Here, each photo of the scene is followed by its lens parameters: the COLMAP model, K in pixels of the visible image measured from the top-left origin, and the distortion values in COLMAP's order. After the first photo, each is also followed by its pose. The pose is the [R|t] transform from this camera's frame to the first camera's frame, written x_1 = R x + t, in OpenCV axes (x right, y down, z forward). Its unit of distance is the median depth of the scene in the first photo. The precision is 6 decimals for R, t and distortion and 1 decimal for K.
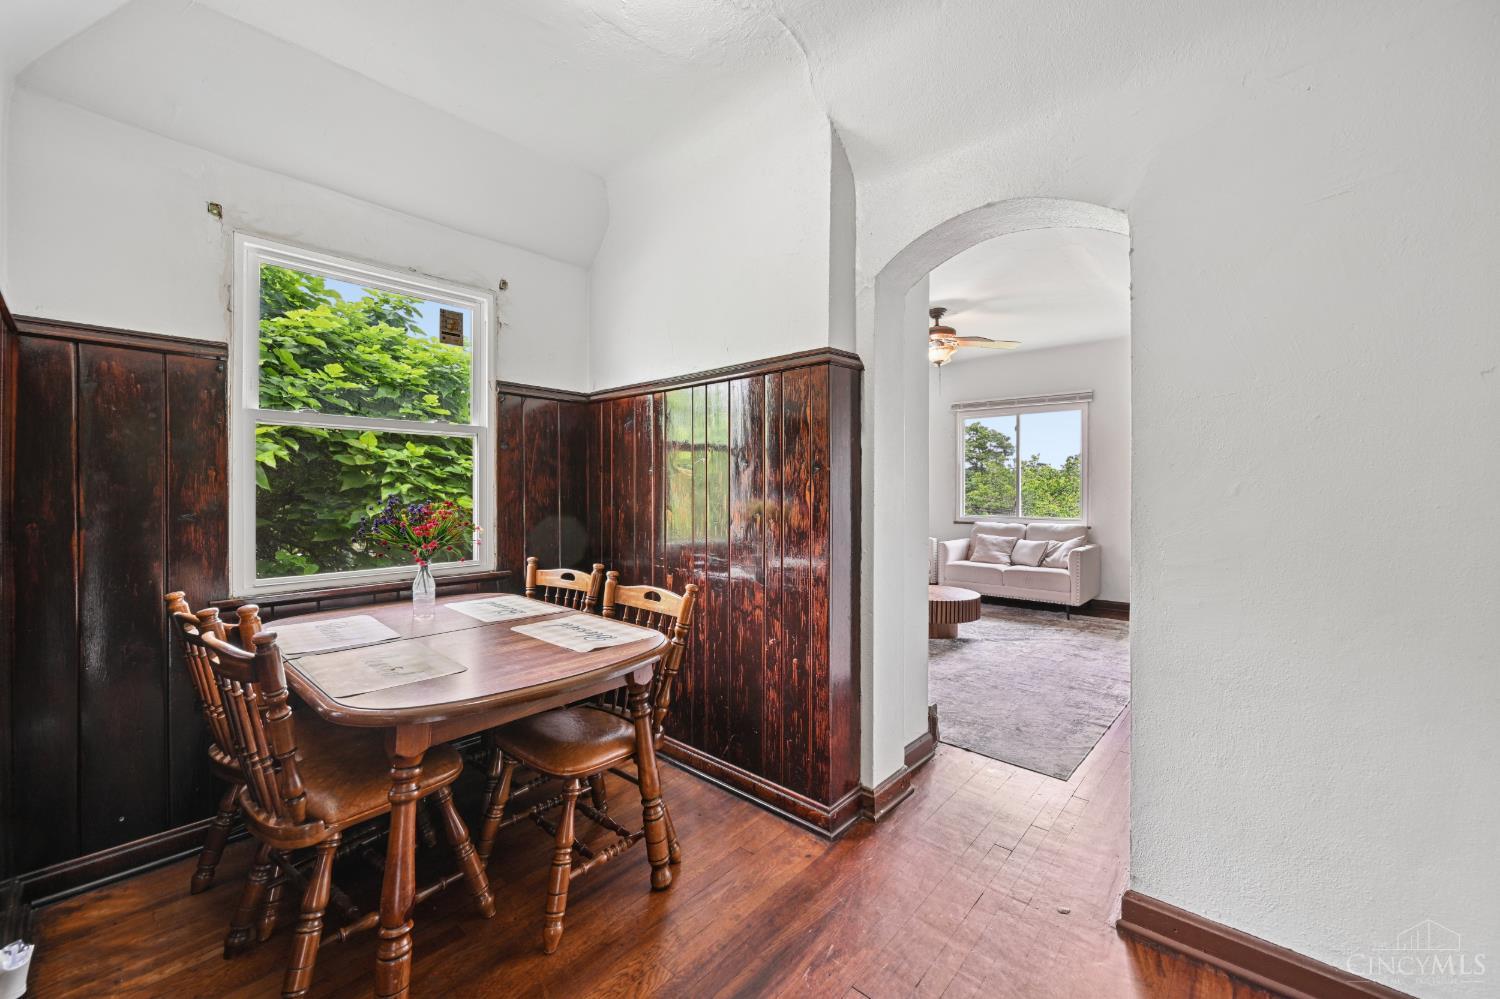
lens RADIAL K [[590.8, 0, 754.8], [0, 590.8, 492.0], [0, 0, 1]] dist [-0.000382, 0.000240]
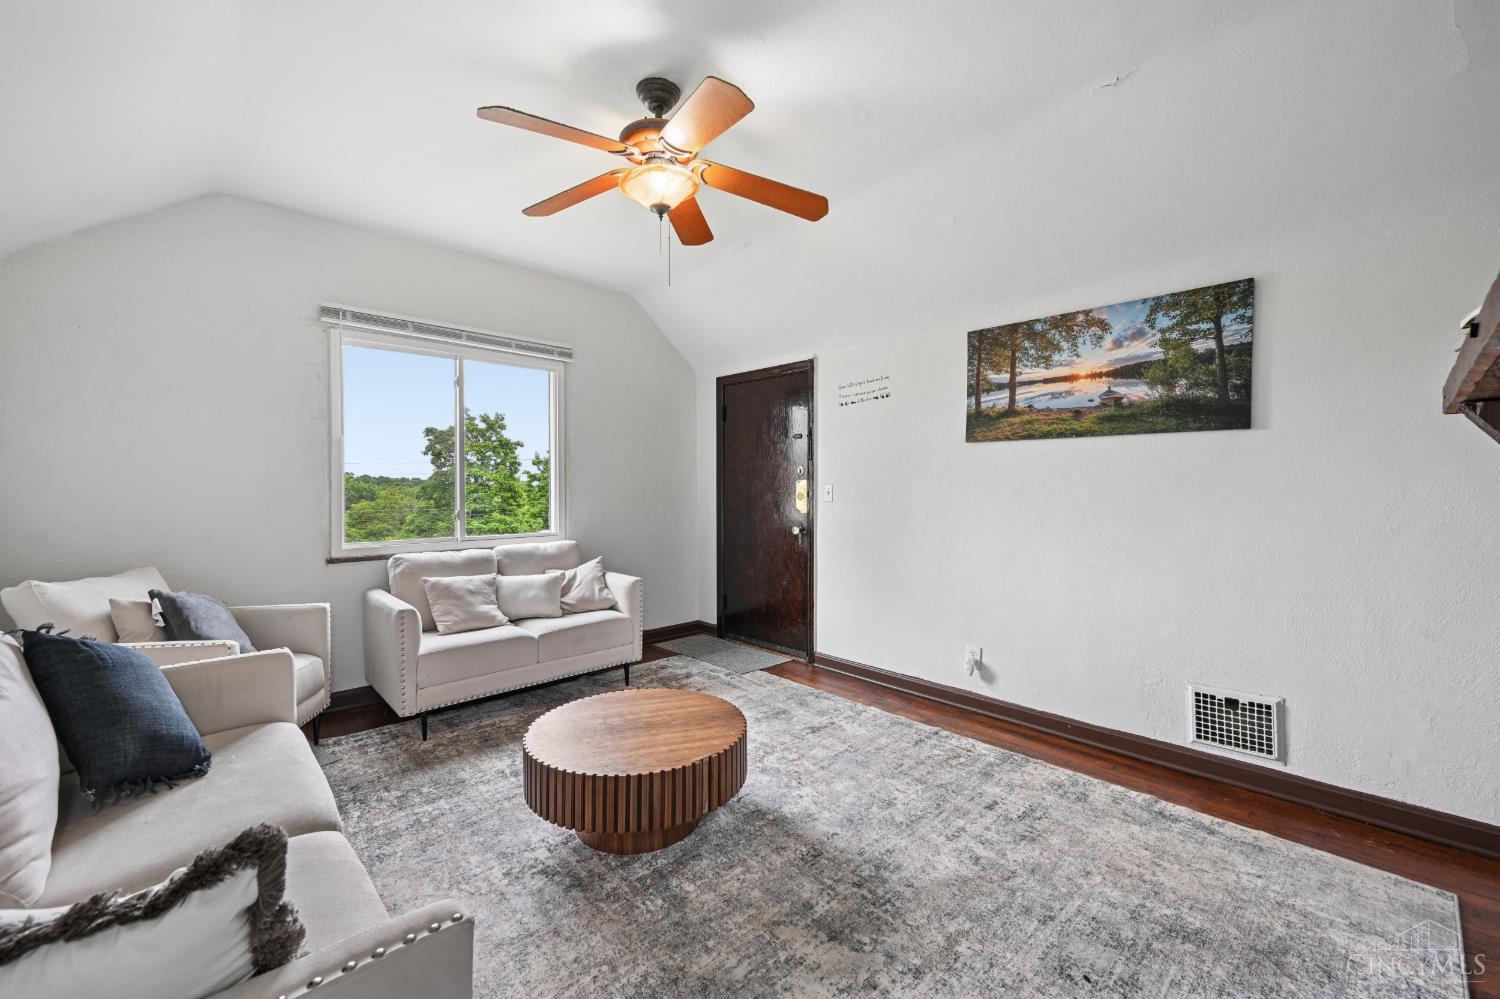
lens RADIAL K [[590.8, 0, 748.2], [0, 590.8, 494.2], [0, 0, 1]] dist [-0.000382, 0.000240]
pose [[0.093234, -0.015005, 0.995531, -0.149703], [0.006981, 0.999872, 0.014416, -0.009240], [-0.995620, 0.005605, 0.093327, 1.014025]]
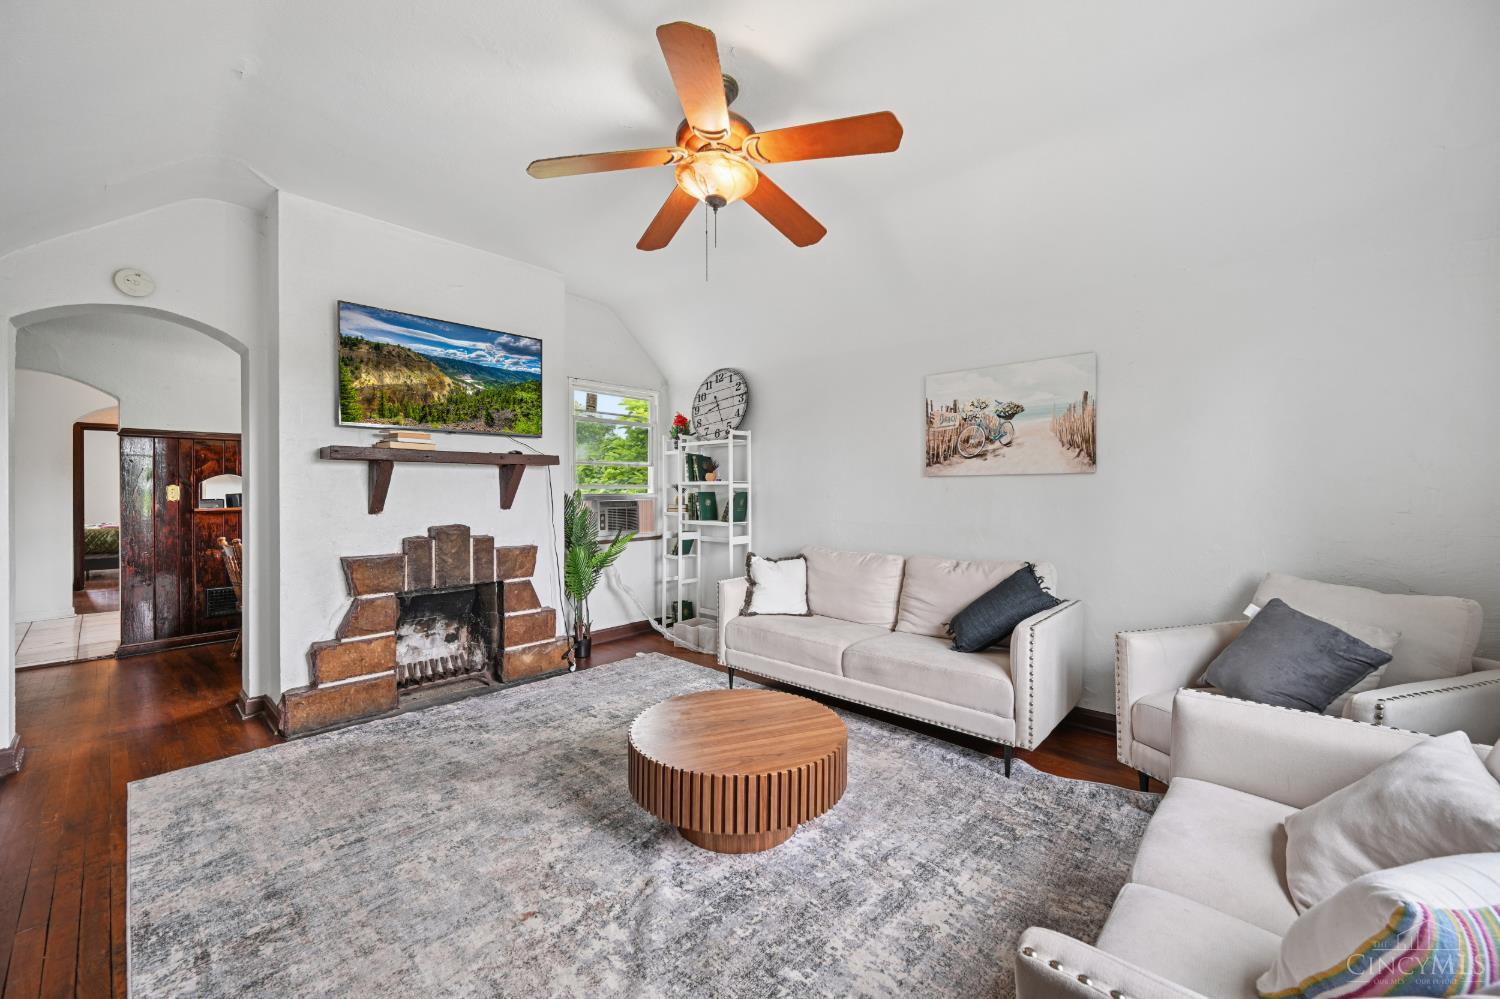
lens RADIAL K [[590.8, 0, 750.6], [0, 590.8, 498.8], [0, 0, 1]] dist [-0.000382, 0.000240]
pose [[-0.016526, 0.004284, -0.999854, 0.854070], [-0.004280, 0.999981, 0.004355, -0.002566], [0.999854, 0.004352, -0.016507, 1.174747]]
